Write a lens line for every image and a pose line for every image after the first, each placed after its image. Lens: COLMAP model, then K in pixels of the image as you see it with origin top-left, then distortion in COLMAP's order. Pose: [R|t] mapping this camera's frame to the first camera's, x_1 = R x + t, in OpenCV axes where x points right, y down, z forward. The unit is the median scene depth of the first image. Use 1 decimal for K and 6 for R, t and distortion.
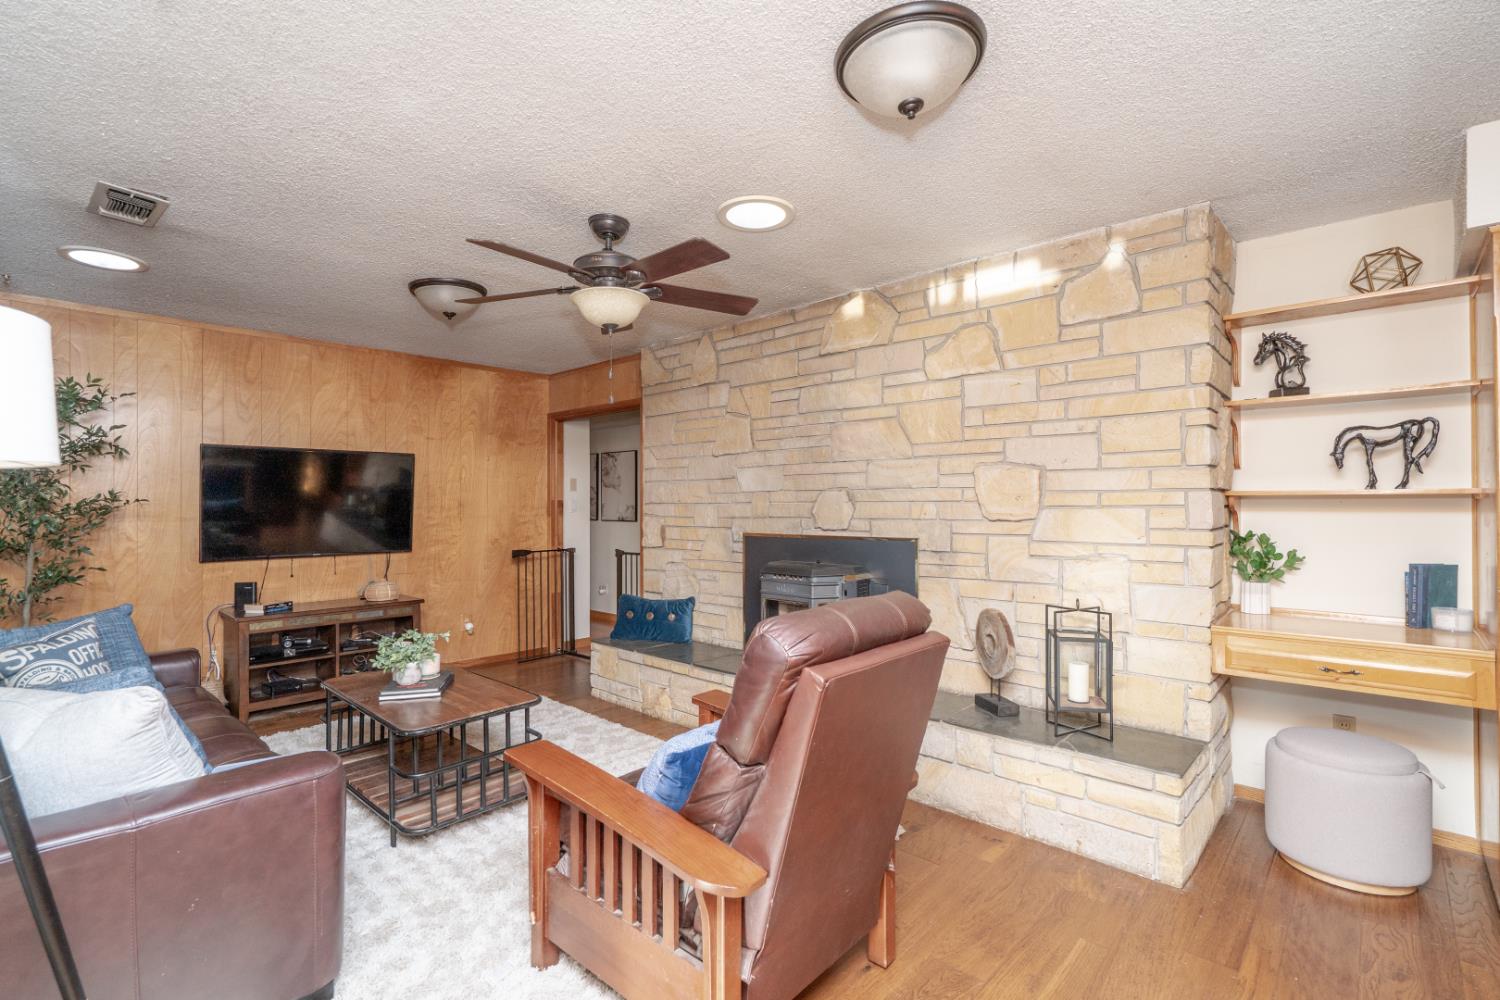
lens RADIAL K [[702.6, 0, 745.0], [0, 702.6, 491.1], [0, 0, 1]] dist [0.003321, 0.000265]
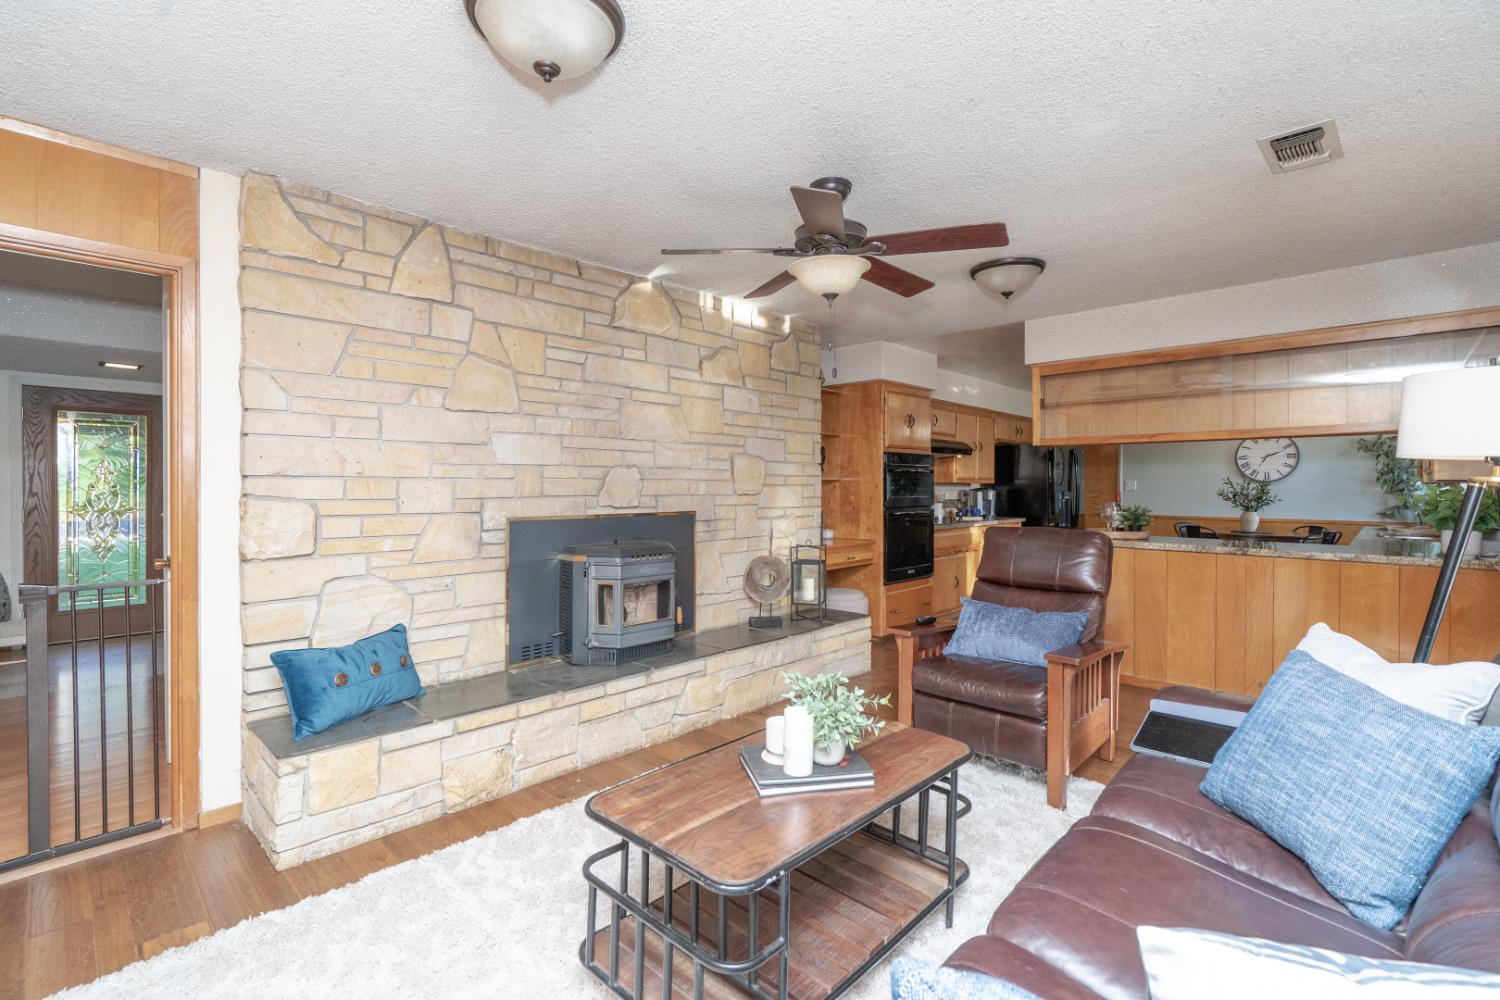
lens RADIAL K [[708.9, 0, 754.8], [0, 708.9, 489.2], [0, 0, 1]] dist [0.029609, 0.000260]
pose [[-0.012096, 0.011106, 0.999865, -0.876340], [-0.009652, 0.999890, -0.011223, 0.038823], [-0.999880, -0.009786, -0.011987, 0.829277]]
